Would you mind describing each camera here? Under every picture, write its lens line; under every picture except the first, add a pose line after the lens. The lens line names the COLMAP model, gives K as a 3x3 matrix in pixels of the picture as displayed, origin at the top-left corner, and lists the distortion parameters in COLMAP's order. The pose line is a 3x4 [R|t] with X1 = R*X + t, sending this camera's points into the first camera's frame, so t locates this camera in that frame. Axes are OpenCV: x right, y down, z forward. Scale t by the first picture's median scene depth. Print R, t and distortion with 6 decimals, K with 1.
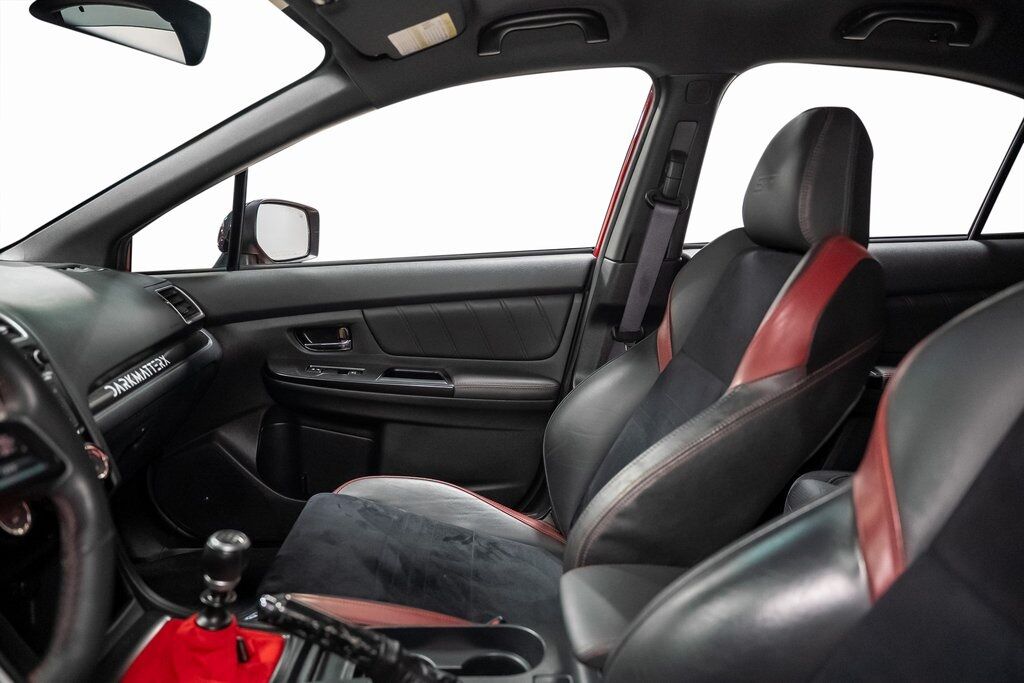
lens RADIAL K [[712.5, 0, 512.0], [0, 712.5, 341.5], [0, 0, 1]] dist [0.005119, 0.002250]
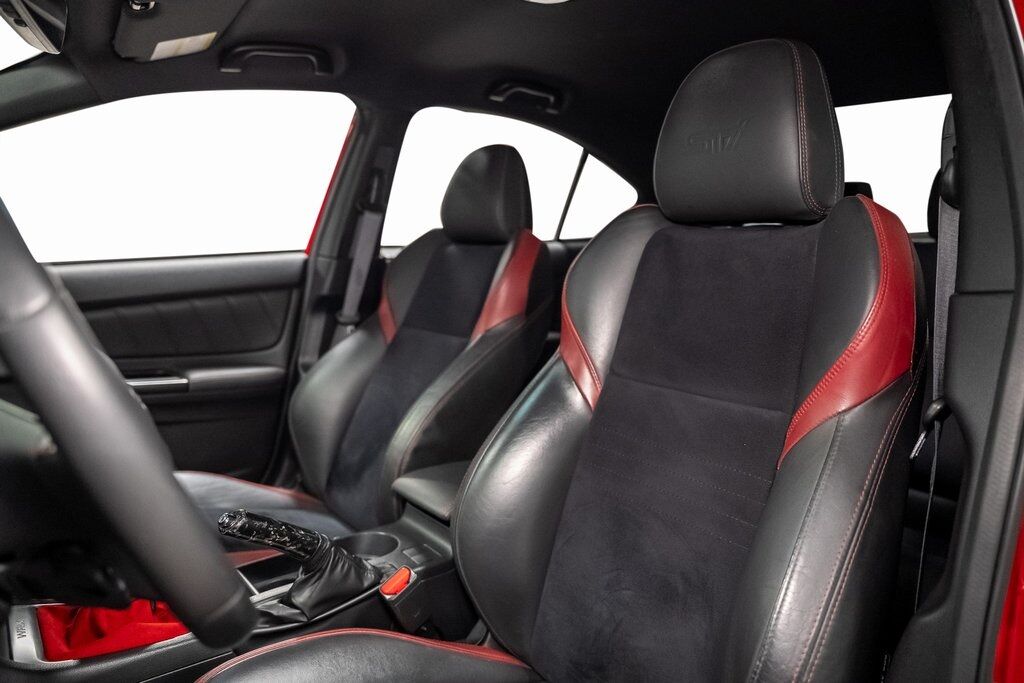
lens RADIAL K [[697.4, 0, 512.0], [0, 697.4, 341.5], [0, 0, 1]] dist [0.004835, -0.001570]
pose [[0.805662, -0.078351, 0.587171, -0.313580], [0.105859, 0.994302, -0.012571, 0.073162], [-0.582840, 0.072285, 0.809365, -0.107474]]
